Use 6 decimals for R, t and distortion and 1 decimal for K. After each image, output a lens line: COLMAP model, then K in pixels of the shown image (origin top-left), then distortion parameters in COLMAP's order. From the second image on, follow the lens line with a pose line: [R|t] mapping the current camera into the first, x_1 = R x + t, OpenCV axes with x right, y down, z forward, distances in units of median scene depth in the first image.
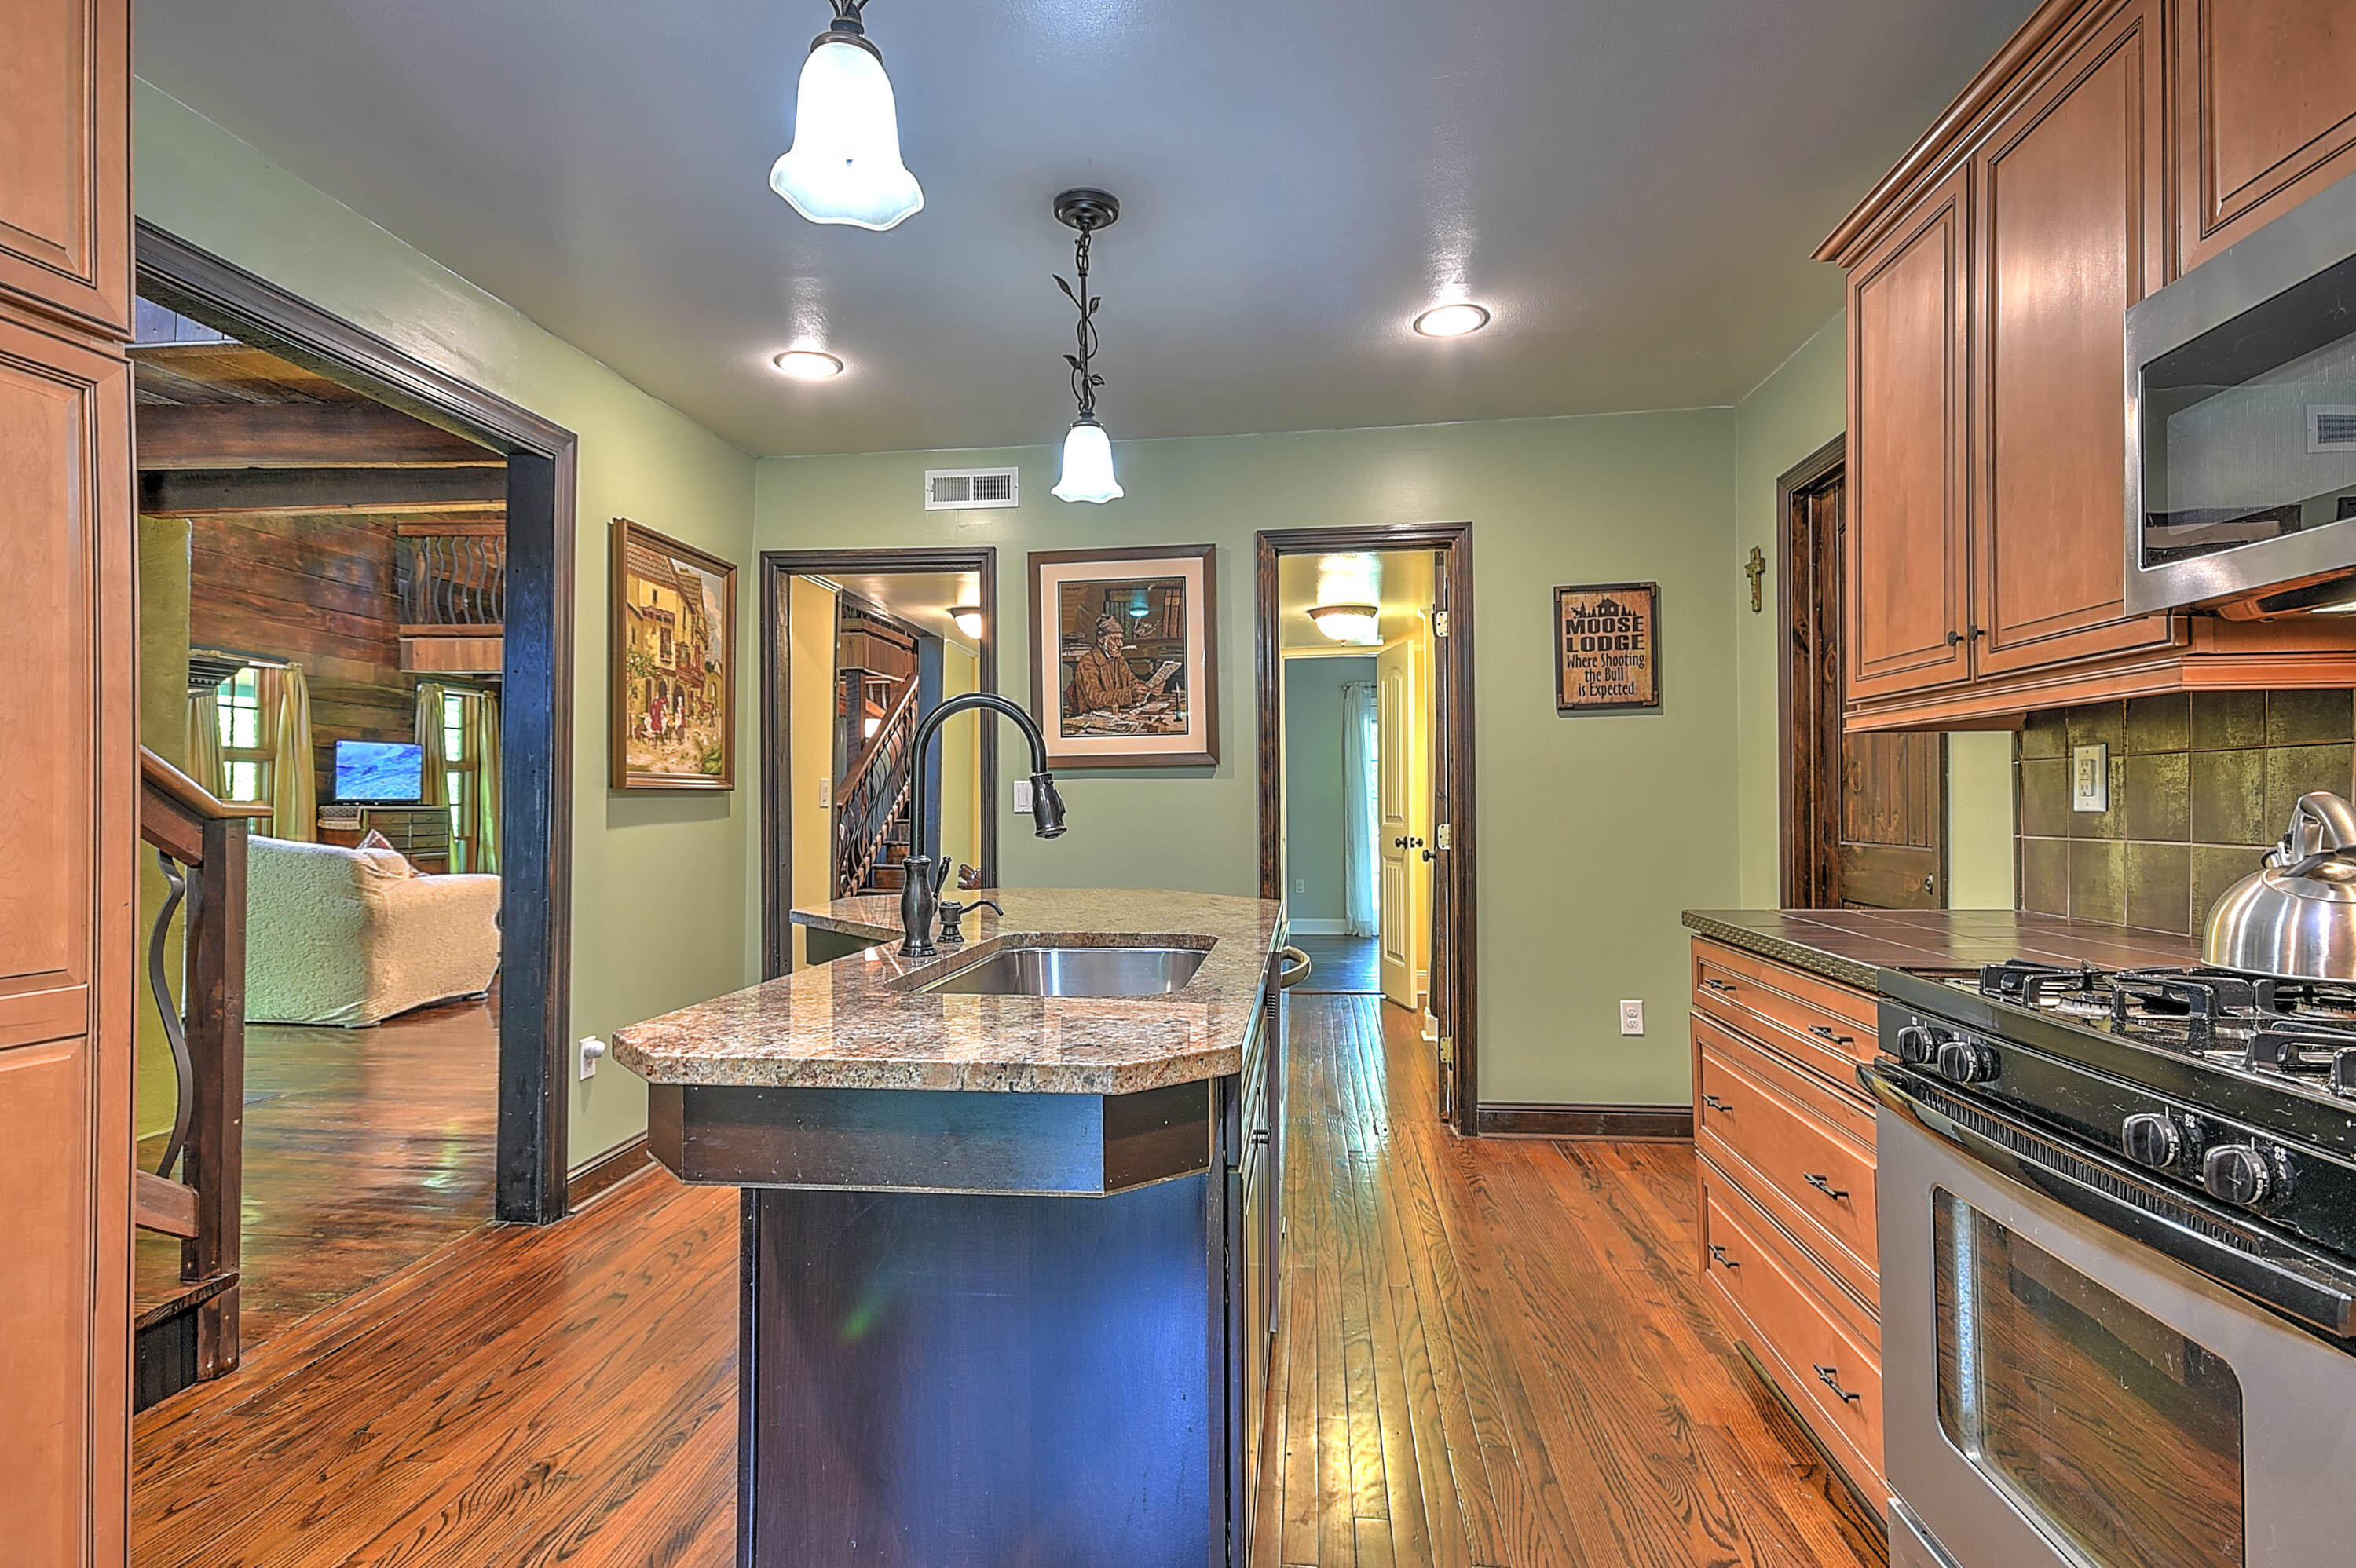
lens RADIAL K [[1201.0, 0, 1178.1], [0, 1201.0, 788.7], [0, 0, 1]] dist [0.020196, -0.002114]
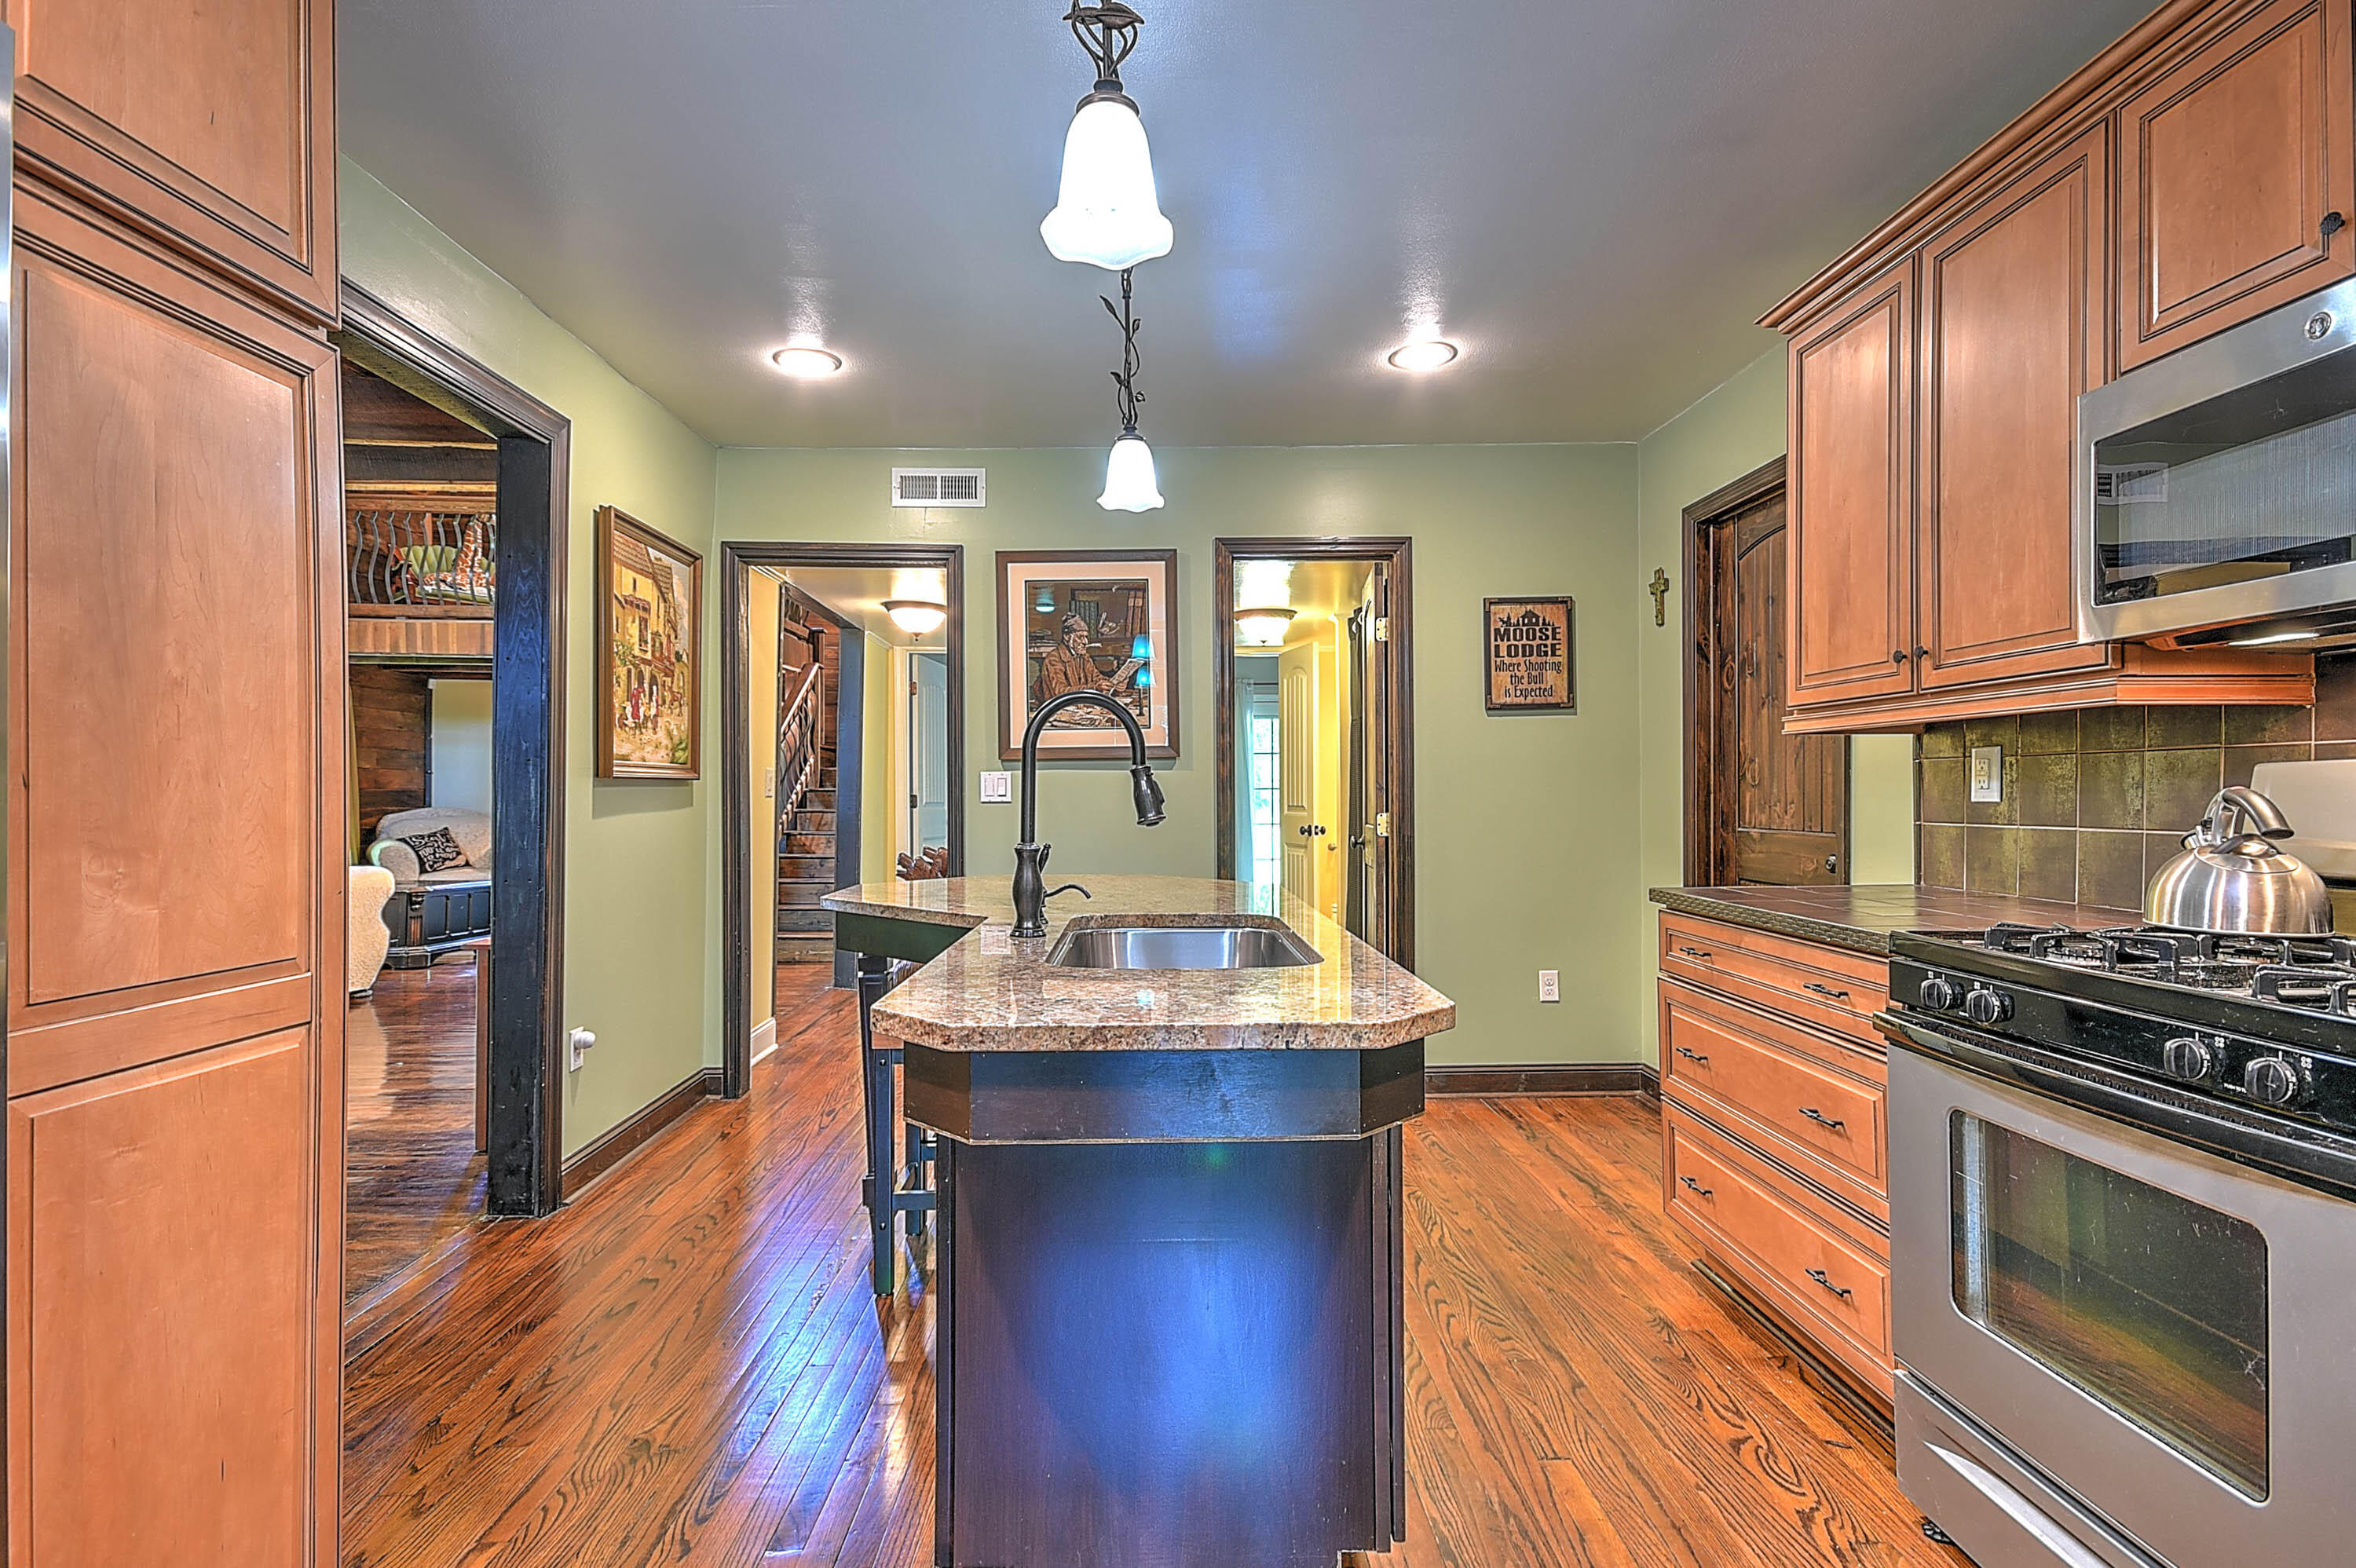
lens RADIAL K [[1163.2, 0, 1183.7], [0, 1163.2, 788.7], [0, 0, 1]] dist [0.014817, 0.000362]
pose [[0.989591, 0.002488, 0.143890, -0.185956], [-0.003625, 0.999964, 0.007641, -0.000298], [-0.143865, -0.008083, 0.989564, -0.031368]]
